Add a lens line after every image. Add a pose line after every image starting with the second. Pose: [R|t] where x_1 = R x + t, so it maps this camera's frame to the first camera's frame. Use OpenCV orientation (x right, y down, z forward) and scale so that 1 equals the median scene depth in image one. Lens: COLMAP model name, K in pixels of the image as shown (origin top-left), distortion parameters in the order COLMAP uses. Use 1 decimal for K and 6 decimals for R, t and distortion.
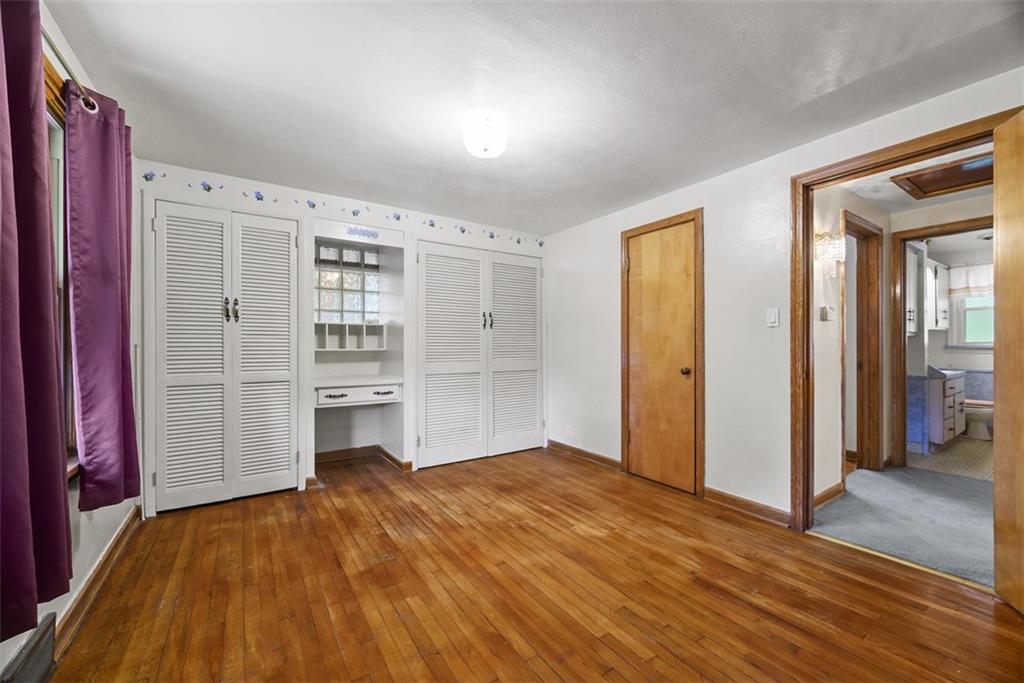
lens RADIAL K [[406.9, 0, 510.1], [0, 406.9, 346.0], [0, 0, 1]] dist [0.002032, -0.001143]
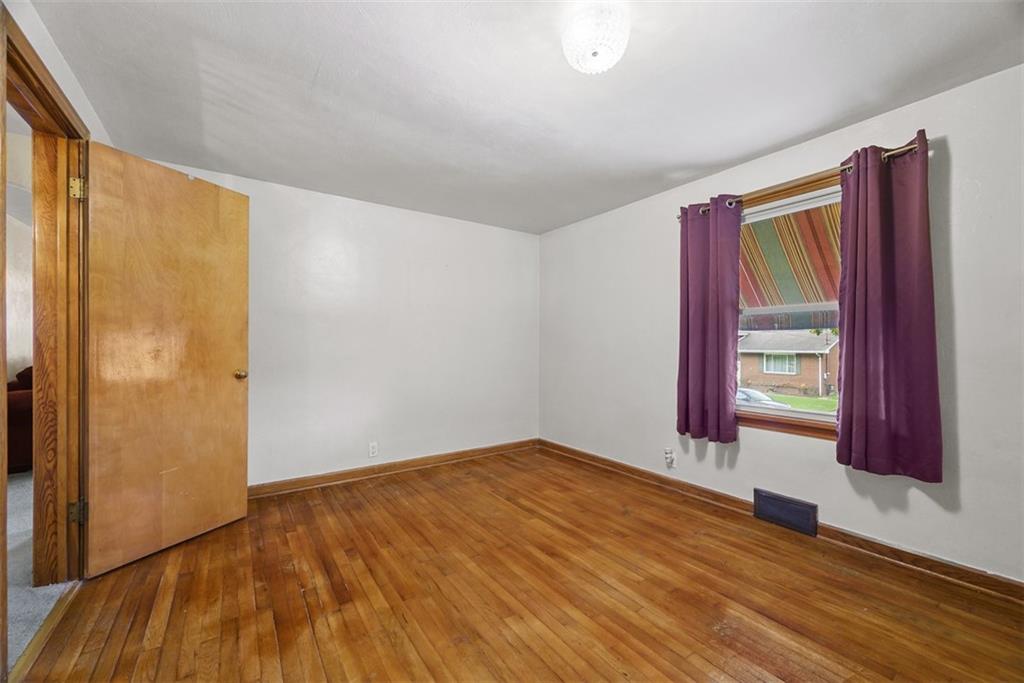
lens RADIAL K [[406.9, 0, 517.0], [0, 406.9, 344.7], [0, 0, 1]] dist [0.002032, -0.001143]
pose [[-0.999586, 0.000774, -0.028771, 0.071999], [0.000800, 0.999999, -0.000883, 0.000343], [0.028770, -0.000906, -0.999586, 1.345349]]
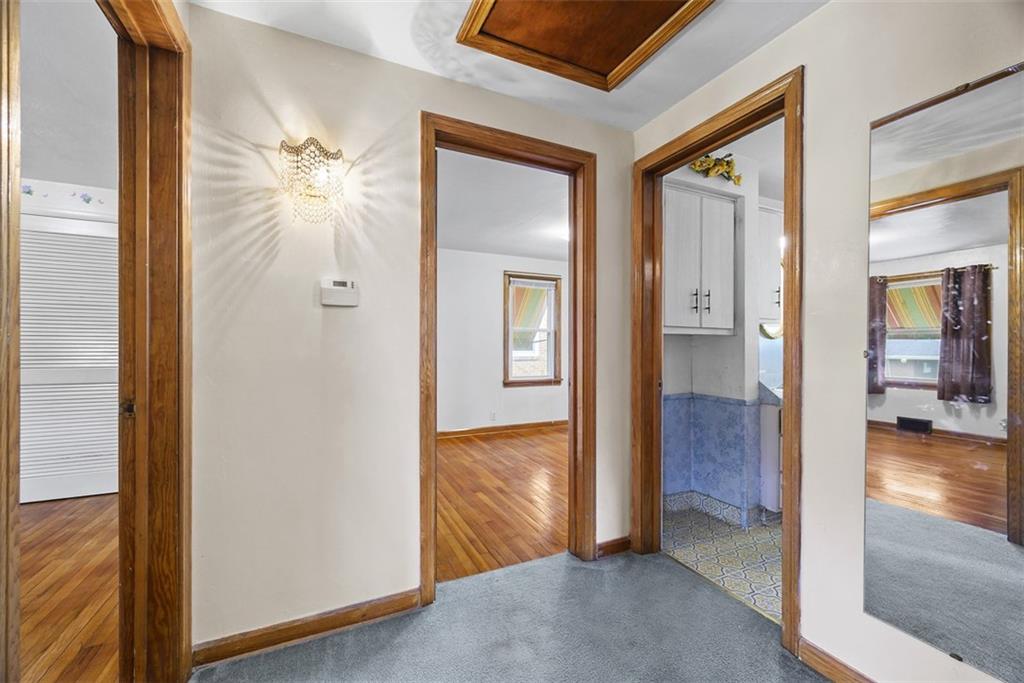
lens RADIAL K [[406.9, 0, 505.3], [0, 406.9, 345.5], [0, 0, 1]] dist [0.002032, -0.001143]
pose [[0.989055, 0.005126, -0.147461, 1.105005], [-0.005769, 0.999976, -0.003931, -0.006031], [0.147438, 0.004739, 0.989060, 0.493410]]
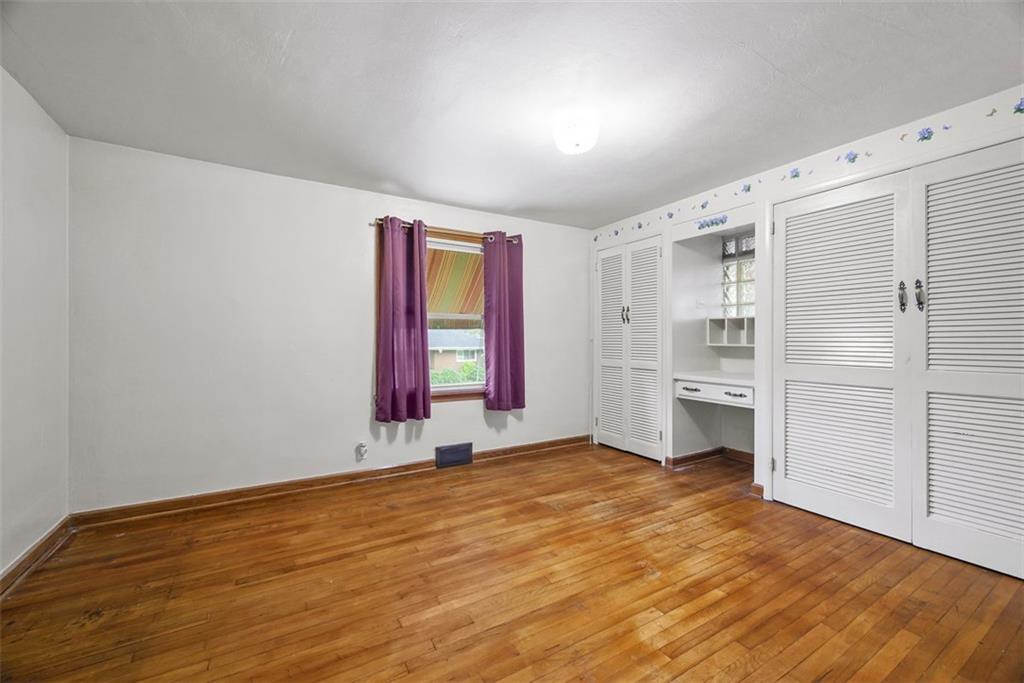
lens RADIAL K [[406.9, 0, 512.7], [0, 406.9, 342.6], [0, 0, 1]] dist [0.002032, -0.001143]
pose [[-0.052975, 0.007909, -0.998565, 0.757171], [-0.000622, 0.999968, 0.007953, -0.005654], [0.998596, 0.001042, -0.052968, 0.717184]]
